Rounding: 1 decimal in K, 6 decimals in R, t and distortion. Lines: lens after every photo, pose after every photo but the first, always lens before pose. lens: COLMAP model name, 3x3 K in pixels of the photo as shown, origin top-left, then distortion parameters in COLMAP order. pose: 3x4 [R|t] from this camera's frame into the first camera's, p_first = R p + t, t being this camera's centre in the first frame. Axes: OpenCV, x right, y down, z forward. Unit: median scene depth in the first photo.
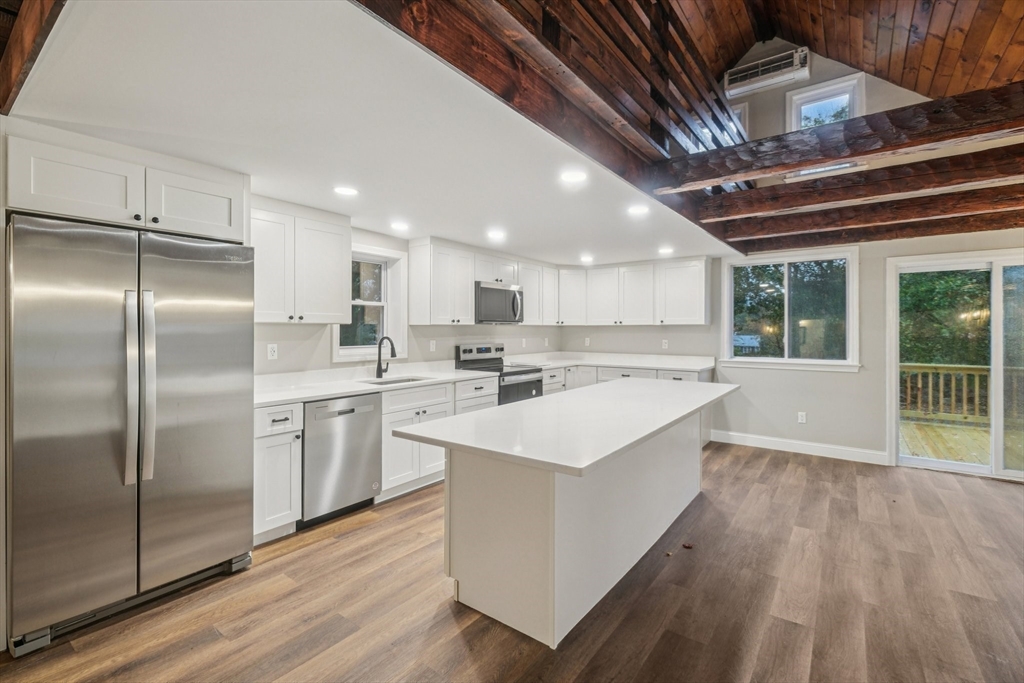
lens RADIAL K [[453.6, 0, 513.9], [0, 453.6, 333.1], [0, 0, 1]] dist [-0.002363, -0.000081]
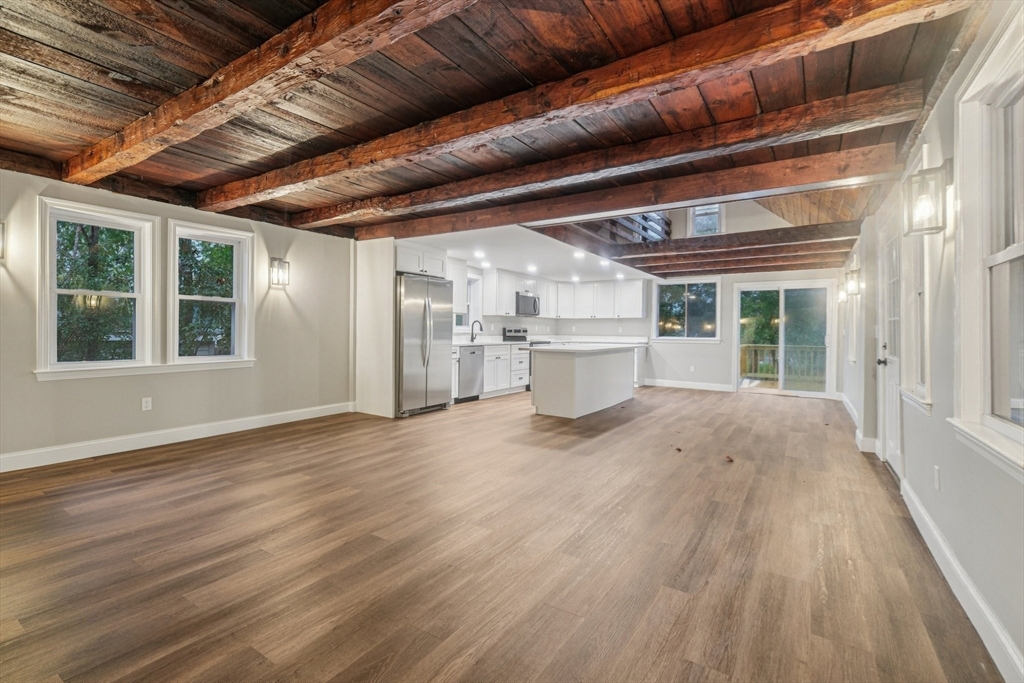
lens RADIAL K [[453.6, 0, 511.7], [0, 453.6, 345.5], [0, 0, 1]] dist [-0.002363, -0.000081]
pose [[0.998227, 0.007908, 0.058995, -0.221281], [-0.009357, 0.999660, 0.024331, 0.059087], [-0.058783, -0.024840, 0.997962, -0.864179]]
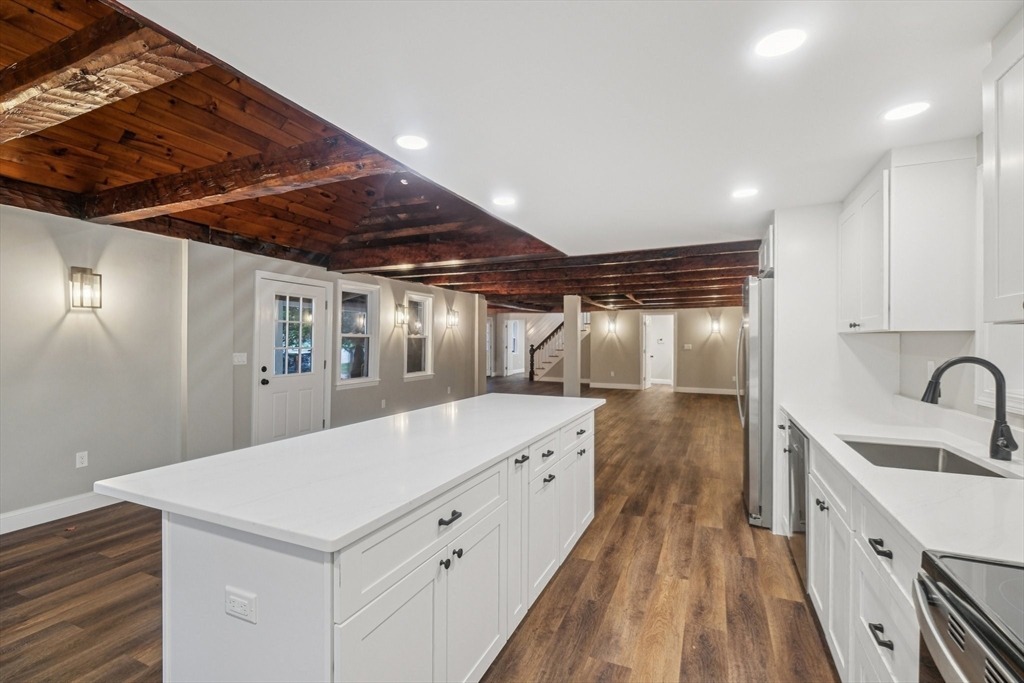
lens RADIAL K [[453.6, 0, 513.3], [0, 453.6, 338.5], [0, 0, 1]] dist [-0.002363, -0.000081]
pose [[-0.973102, -0.006801, -0.230276, 0.176248], [-0.010011, 0.999868, 0.012774, -0.010270], [0.230159, 0.014736, -0.973041, 1.002582]]
